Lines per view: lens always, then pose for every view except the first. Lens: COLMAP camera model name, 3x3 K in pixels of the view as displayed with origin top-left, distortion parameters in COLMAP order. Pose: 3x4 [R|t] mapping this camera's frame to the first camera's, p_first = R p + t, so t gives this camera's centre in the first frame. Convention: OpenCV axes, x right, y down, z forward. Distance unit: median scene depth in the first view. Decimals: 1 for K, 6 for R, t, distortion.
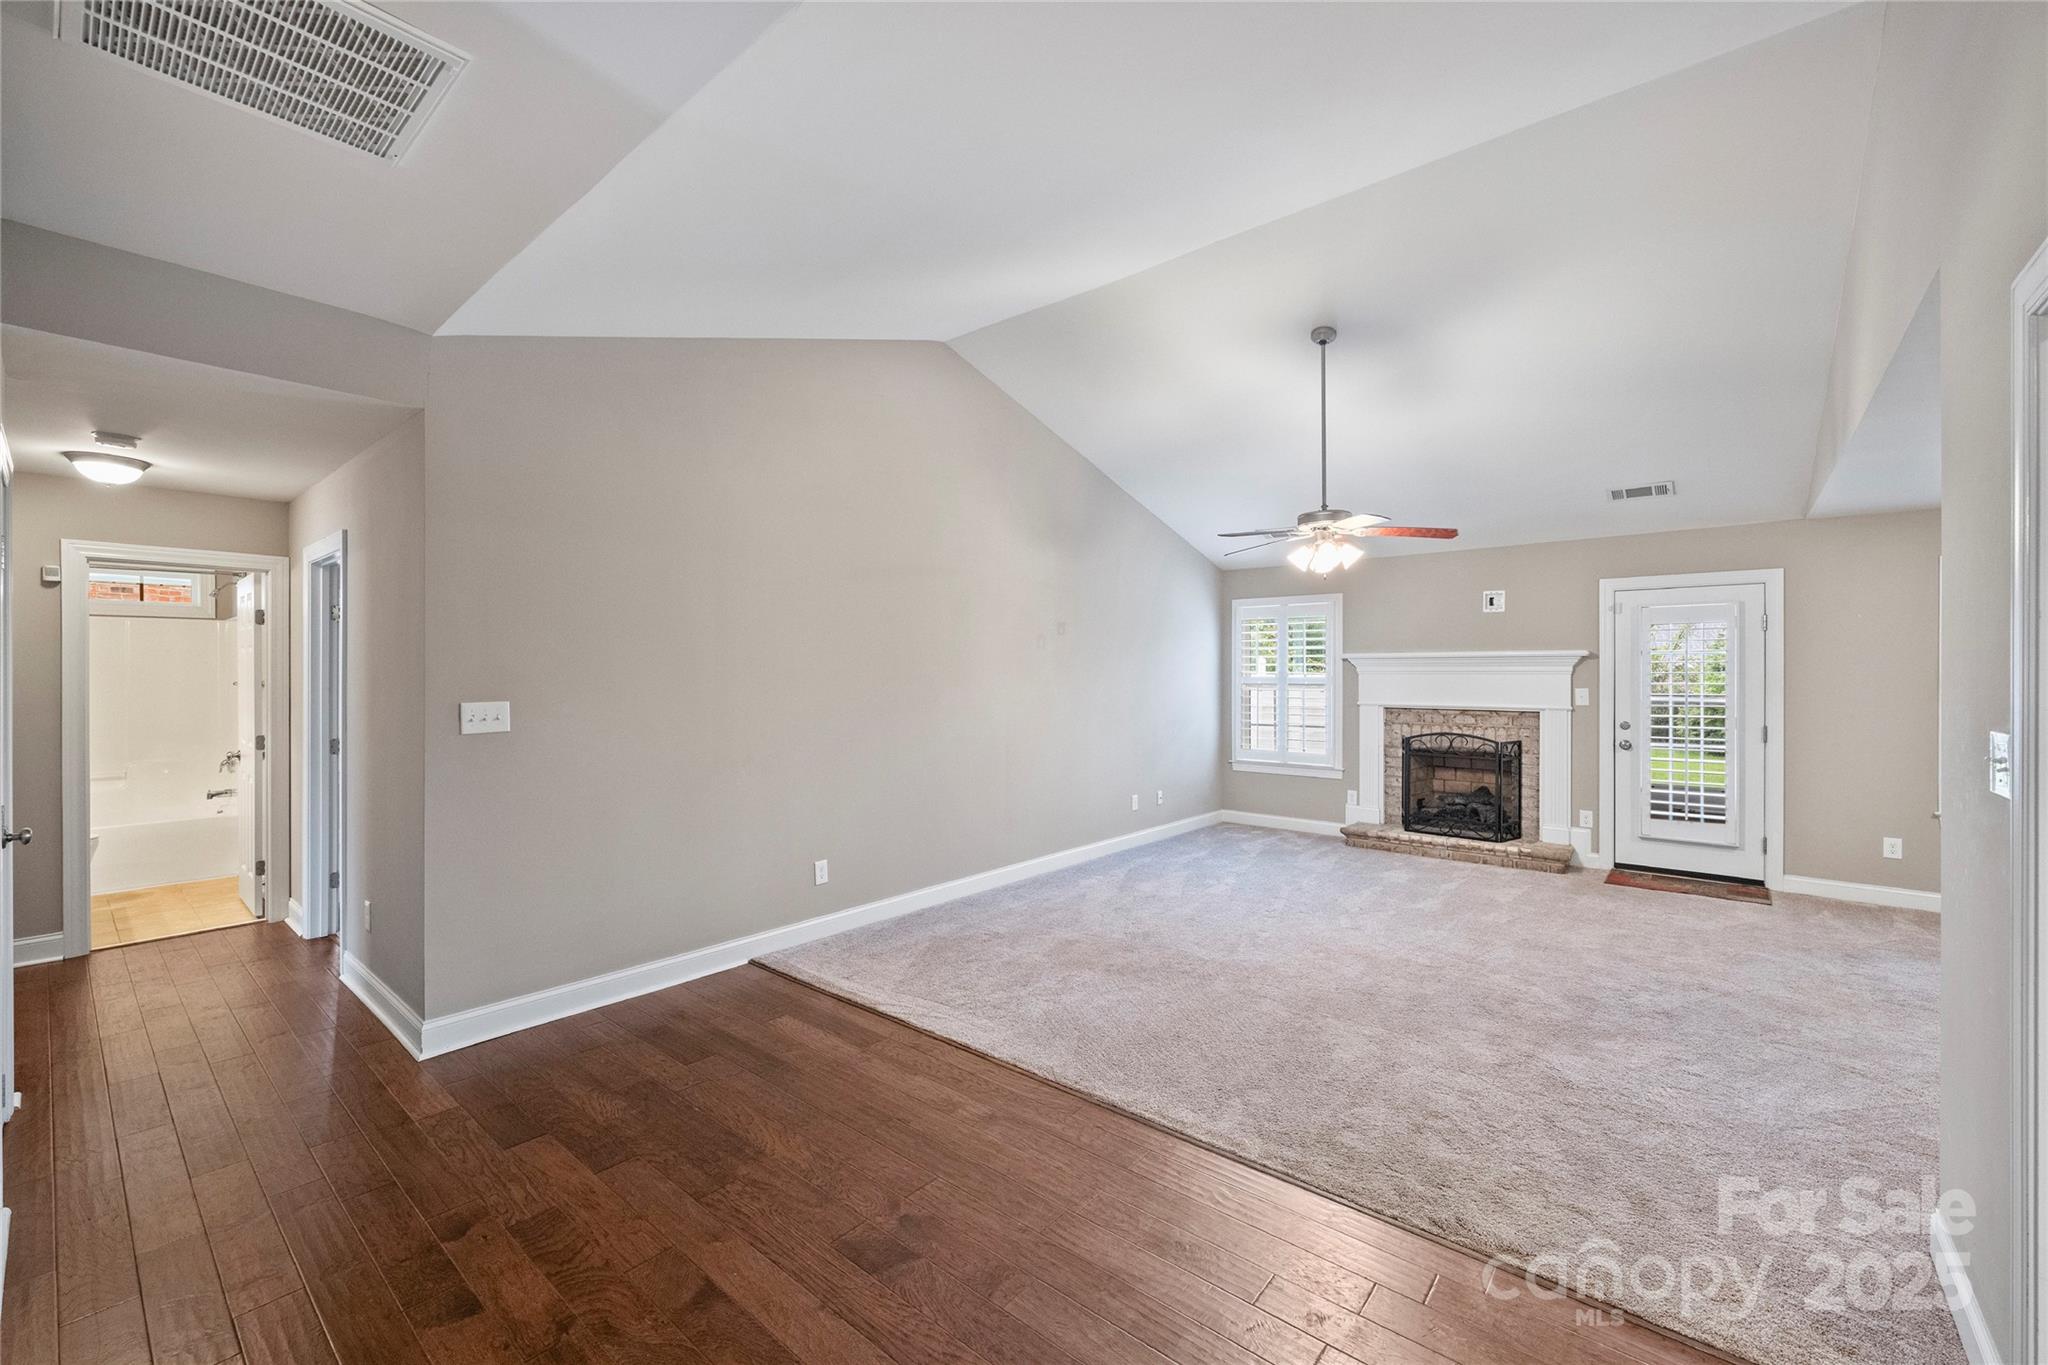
lens RADIAL K [[830.7, 0, 1010.6], [0, 830.7, 679.1], [0, 0, 1]] dist [-0.002080, 0.000108]
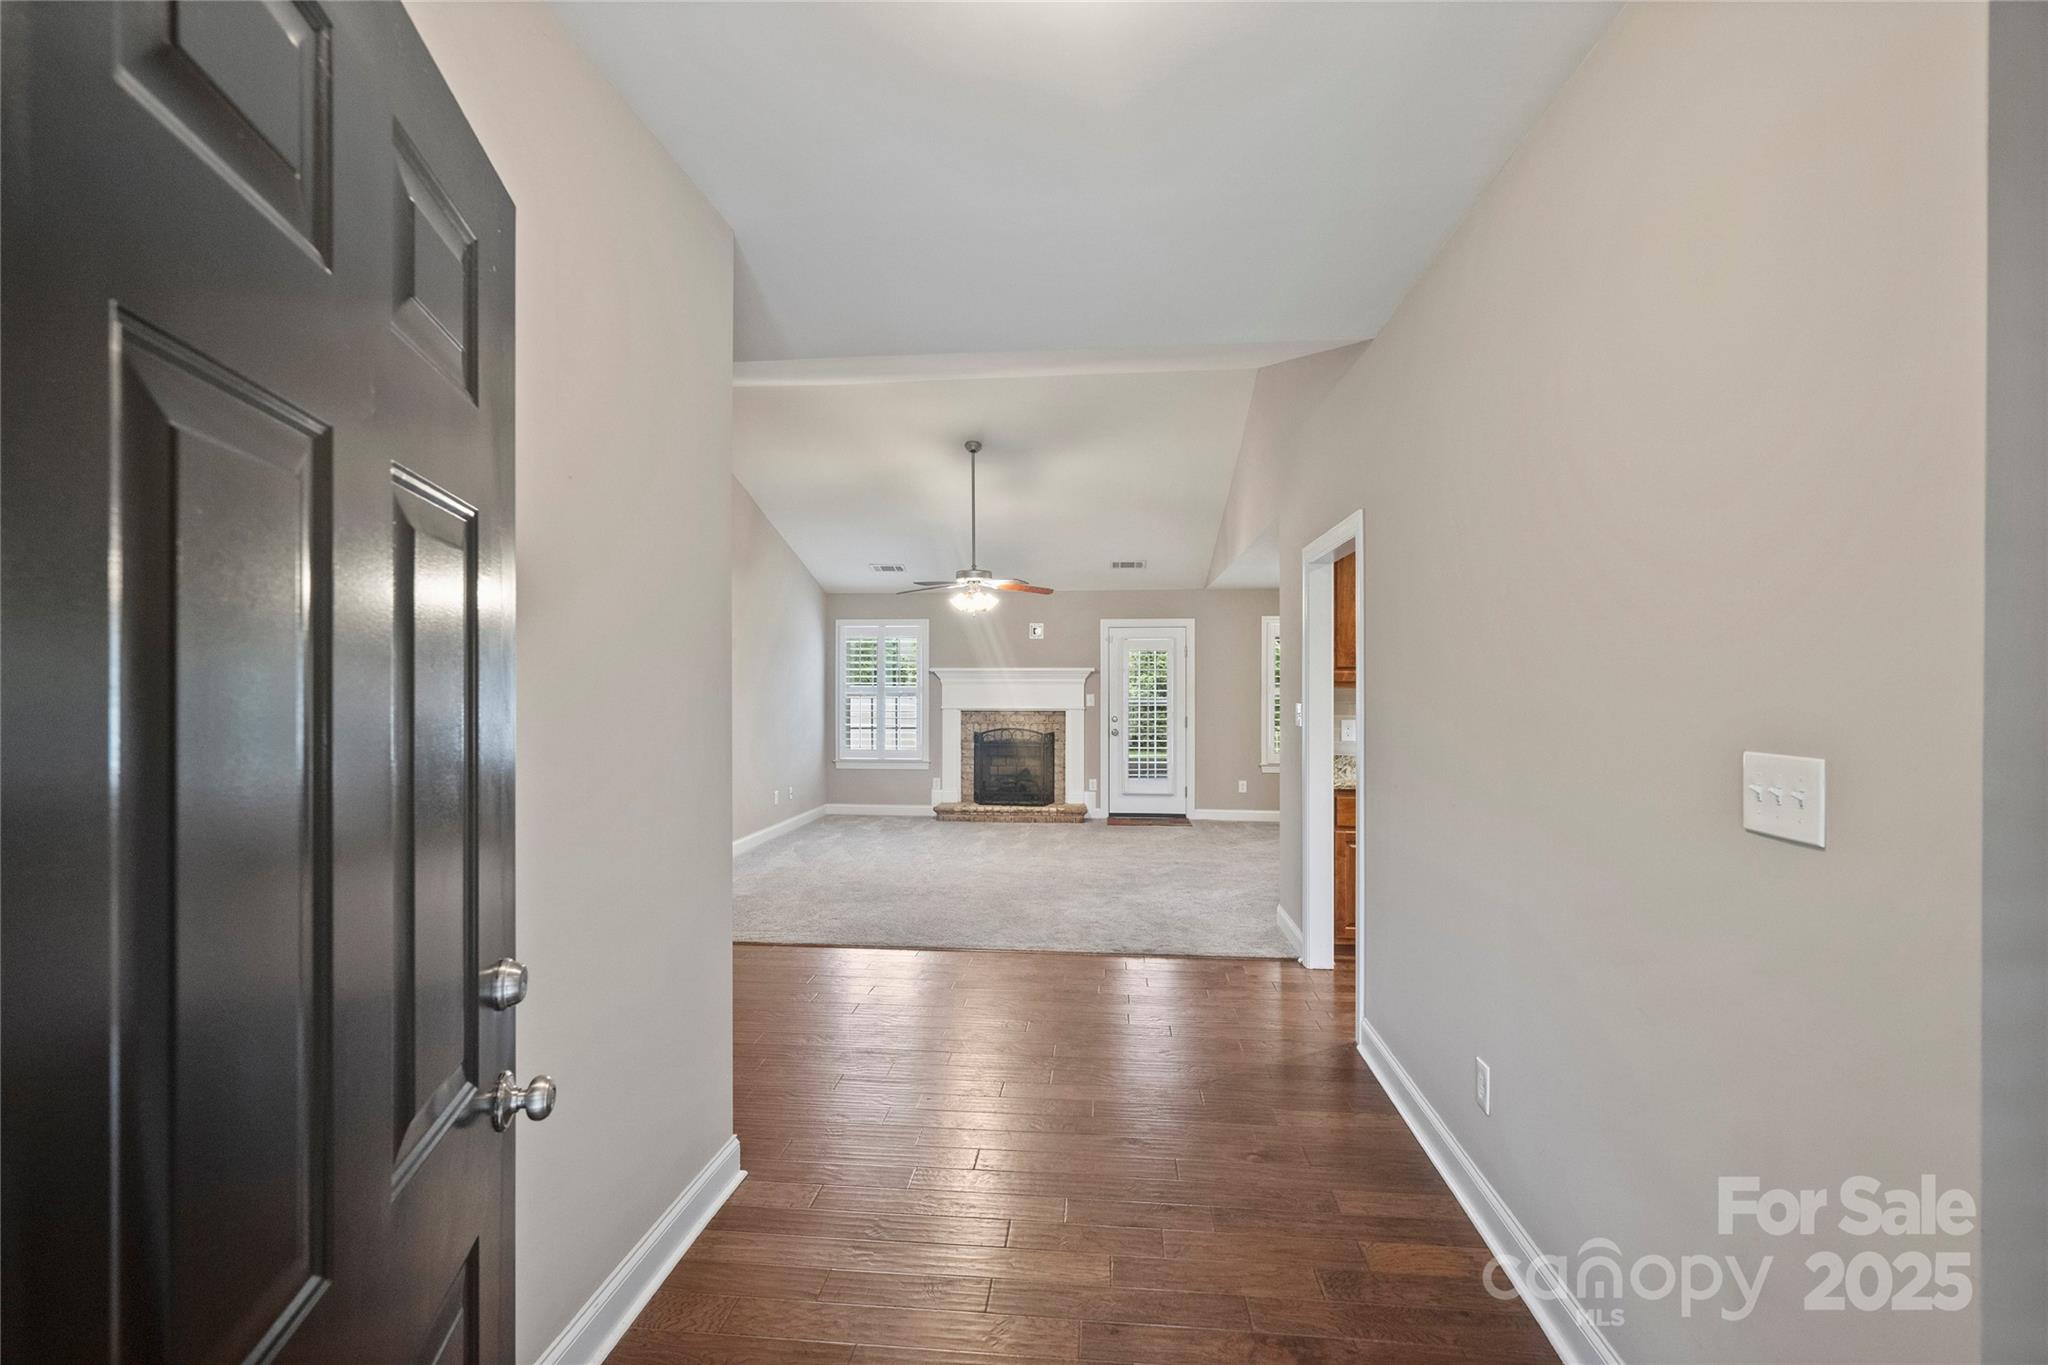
lens RADIAL K [[924.8, 0, 1026.4], [0, 924.8, 693.3], [0, 0, 1]] dist [0.000531, 0.000008]
pose [[0.817458, -0.004823, 0.575968, -0.315655], [0.003029, 0.999987, 0.004074, 0.002722], [-0.575980, -0.001586, 0.817462, -0.238443]]
